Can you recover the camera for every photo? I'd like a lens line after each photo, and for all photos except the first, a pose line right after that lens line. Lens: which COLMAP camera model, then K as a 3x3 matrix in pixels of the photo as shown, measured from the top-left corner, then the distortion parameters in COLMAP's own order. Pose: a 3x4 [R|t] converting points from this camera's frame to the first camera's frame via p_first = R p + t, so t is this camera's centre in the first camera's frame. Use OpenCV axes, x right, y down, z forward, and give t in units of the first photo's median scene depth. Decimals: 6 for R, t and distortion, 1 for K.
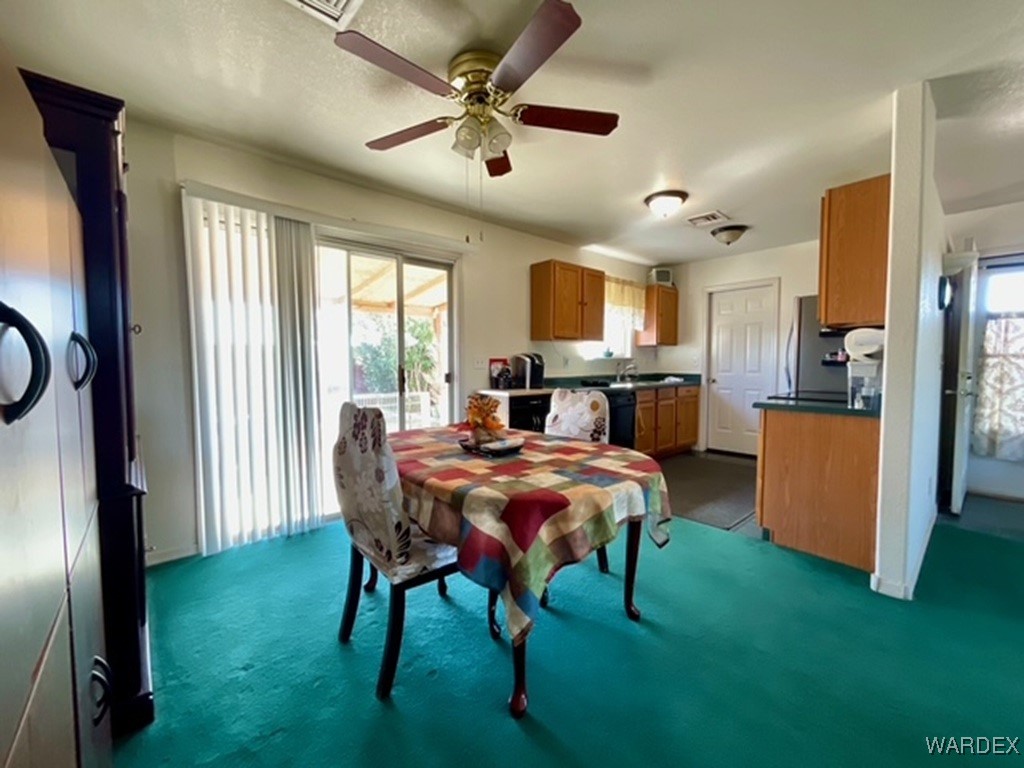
lens RADIAL K [[417.6, 0, 512.0], [0, 417.6, 384.0], [0, 0, 1]] dist [-0.000875, 0.000396]
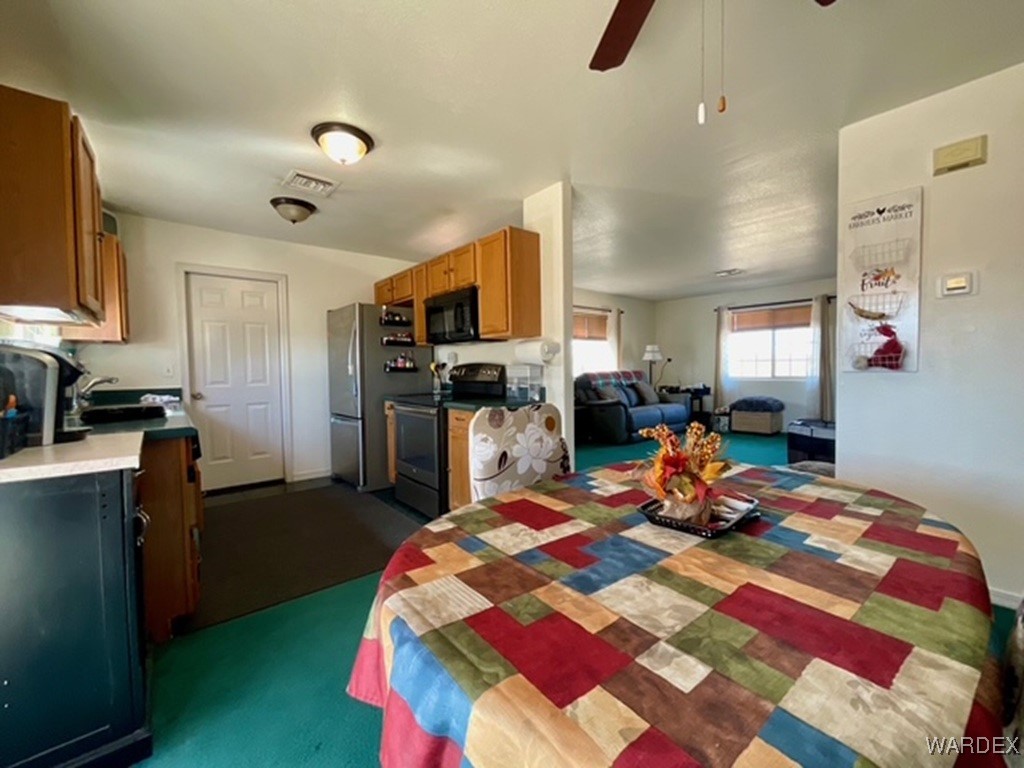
lens RADIAL K [[417.6, 0, 512.0], [0, 417.6, 384.0], [0, 0, 1]] dist [-0.000875, 0.000396]
pose [[0.024409, -0.034633, 0.999102, -0.337879], [0.065068, 0.997336, 0.032982, -0.028306], [-0.997582, 0.064205, 0.026597, 0.691875]]
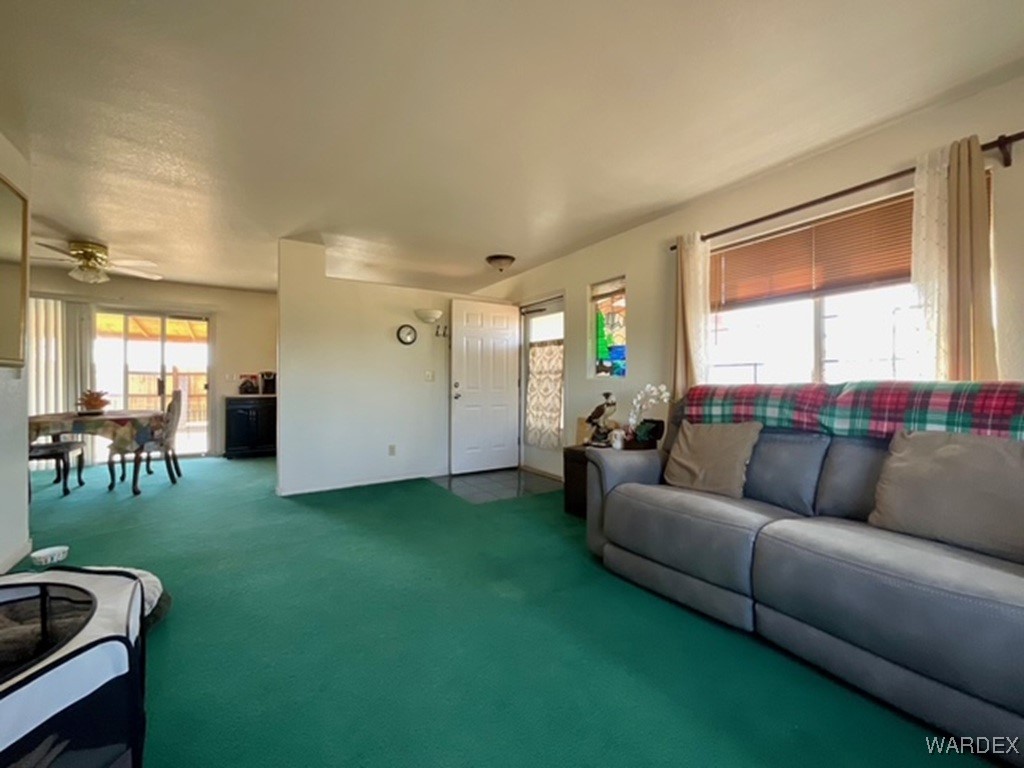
lens RADIAL K [[417.0, 0, 508.0], [0, 417.0, 383.5], [0, 0, 1]] dist [0.000084, 0.000154]
pose [[0.986940, 0.004226, -0.161033, 1.282578], [-0.012613, 0.998614, -0.051093, 0.042753], [0.160594, 0.052457, 0.985626, -0.418839]]
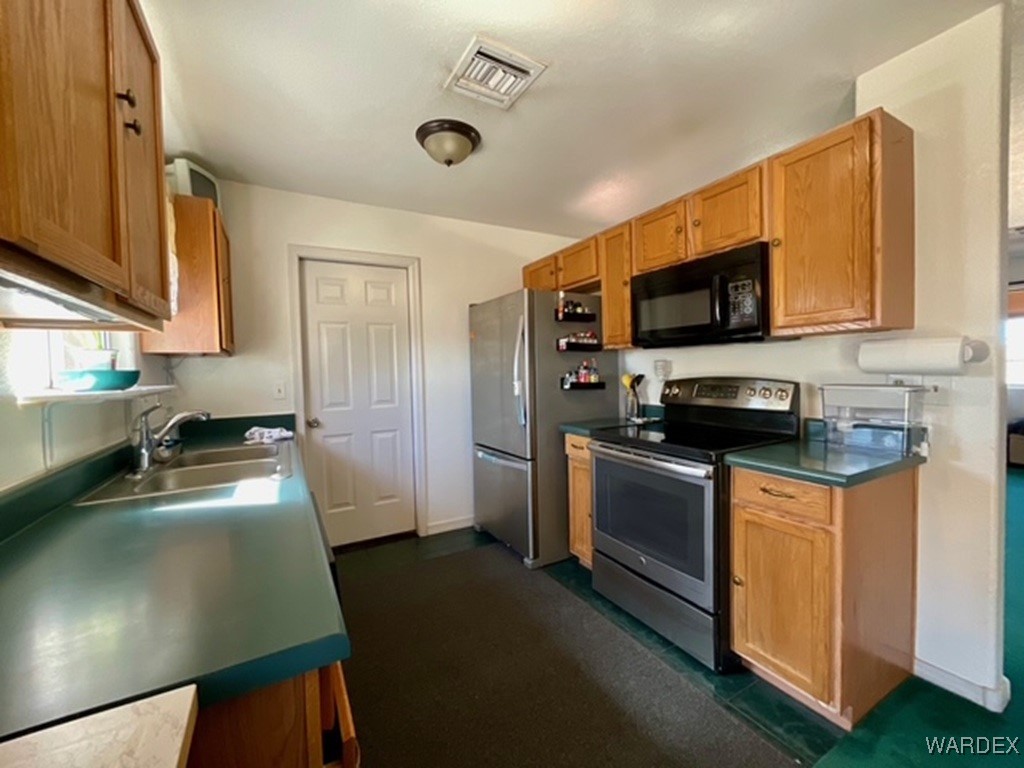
lens RADIAL K [[417.6, 0, 512.0], [0, 417.6, 384.0], [0, 0, 1]] dist [-0.000875, 0.000396]
pose [[0.205984, -0.033355, 0.977987, 0.019188], [0.074764, 0.997034, 0.018257, -0.077608], [-0.975695, 0.069358, 0.207867, 0.992932]]
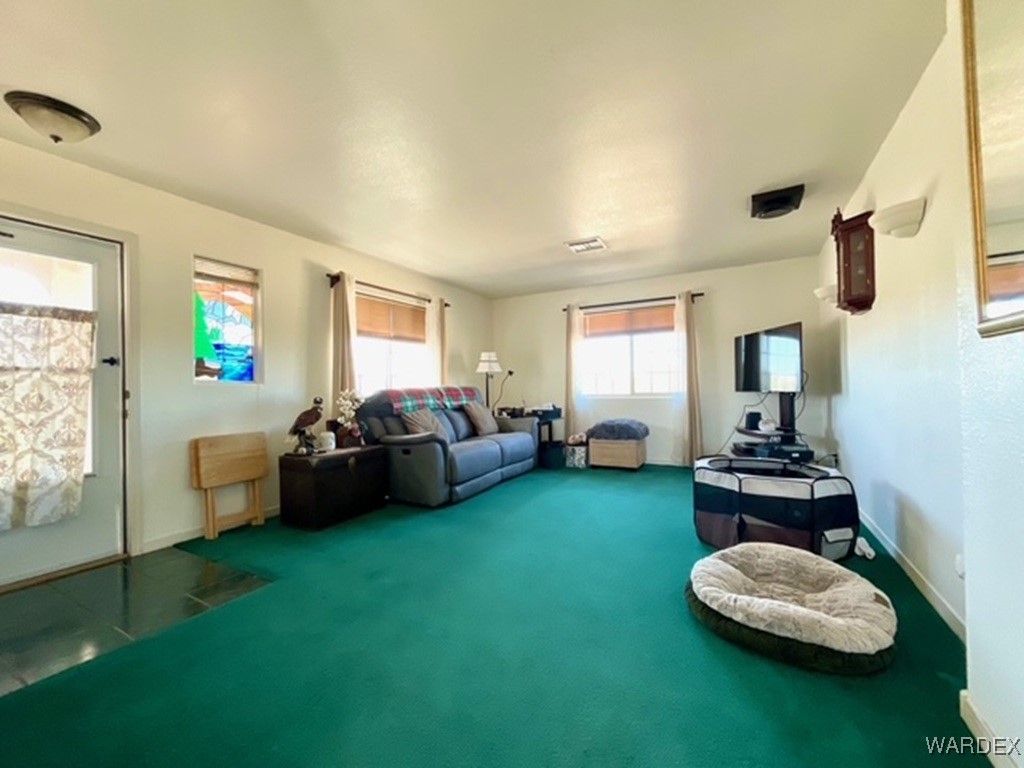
lens RADIAL K [[417.6, 0, 512.0], [0, 417.6, 384.0], [0, 0, 1]] dist [-0.000875, 0.000396]
pose [[-0.329751, 0.017096, 0.943913, 0.278269], [0.067443, 0.997708, 0.005491, 0.004573], [-0.941656, 0.065471, -0.330148, 0.474584]]
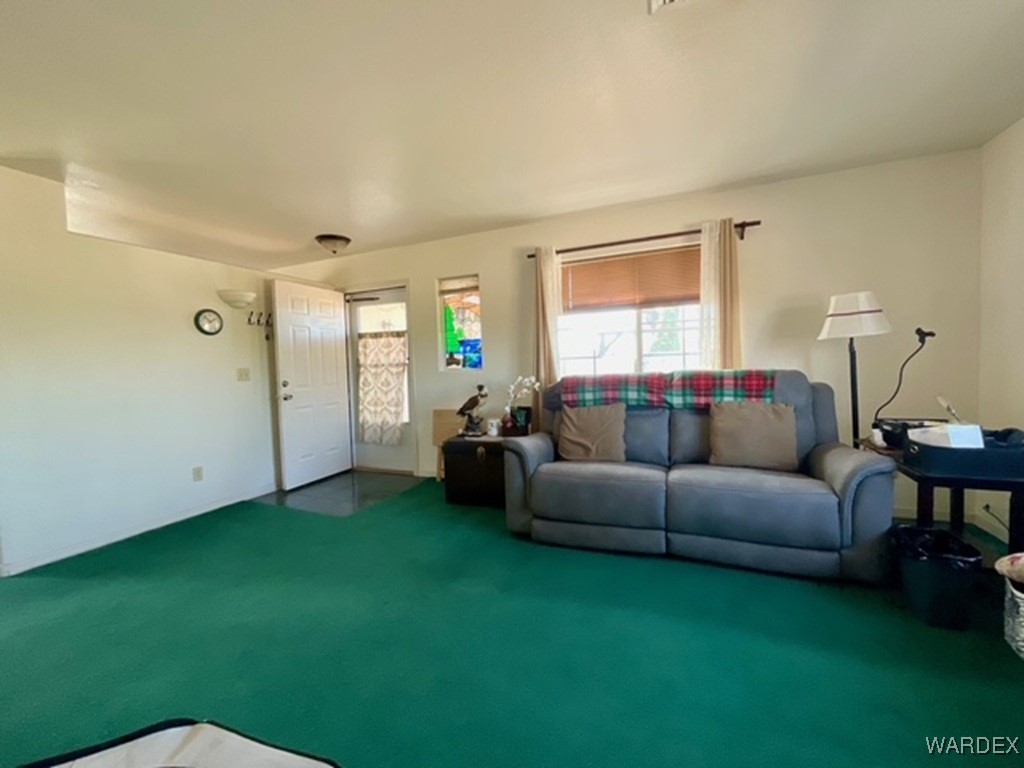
lens RADIAL K [[417.6, 0, 512.0], [0, 417.6, 384.0], [0, 0, 1]] dist [-0.000875, 0.000396]
pose [[0.906293, -0.045453, 0.420200, 0.987832], [0.050998, 0.998697, -0.001965, 0.014977], [-0.419563, 0.023211, 0.907430, -0.402201]]
